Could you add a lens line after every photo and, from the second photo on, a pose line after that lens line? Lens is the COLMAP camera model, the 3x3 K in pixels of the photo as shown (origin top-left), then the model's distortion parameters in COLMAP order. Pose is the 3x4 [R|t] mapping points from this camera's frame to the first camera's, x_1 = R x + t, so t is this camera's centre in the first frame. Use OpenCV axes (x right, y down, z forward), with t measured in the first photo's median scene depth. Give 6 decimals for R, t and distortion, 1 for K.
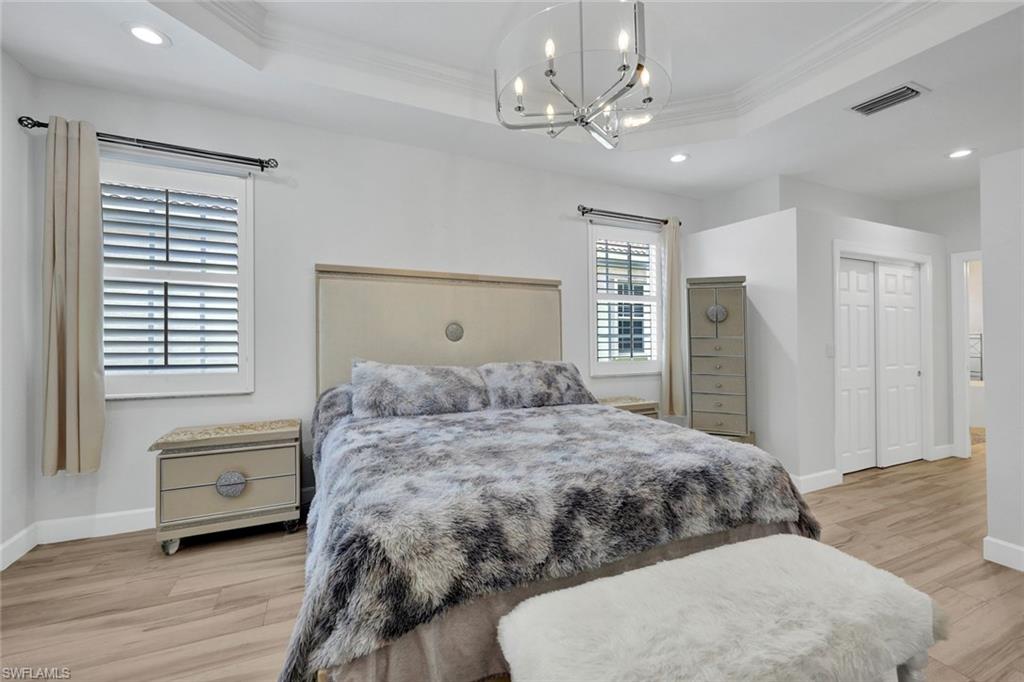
lens RADIAL K [[415.0, 0, 512.6], [0, 415.0, 327.5], [0, 0, 1]] dist [-0.001778, -0.000245]
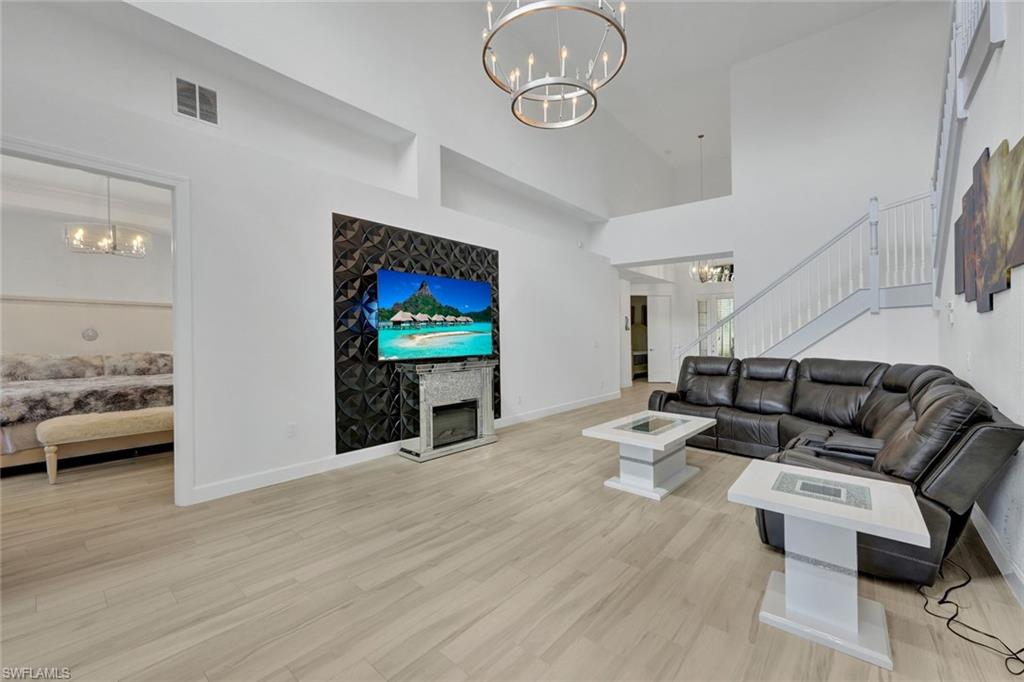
lens RADIAL K [[415.0, 0, 512.6], [0, 415.0, 327.5], [0, 0, 1]] dist [-0.001778, -0.000245]
pose [[0.898976, 0.005322, 0.437965, 0.819293], [-0.001005, 0.999949, -0.010087, -0.006470], [-0.437997, 0.008628, 0.898935, -1.541856]]
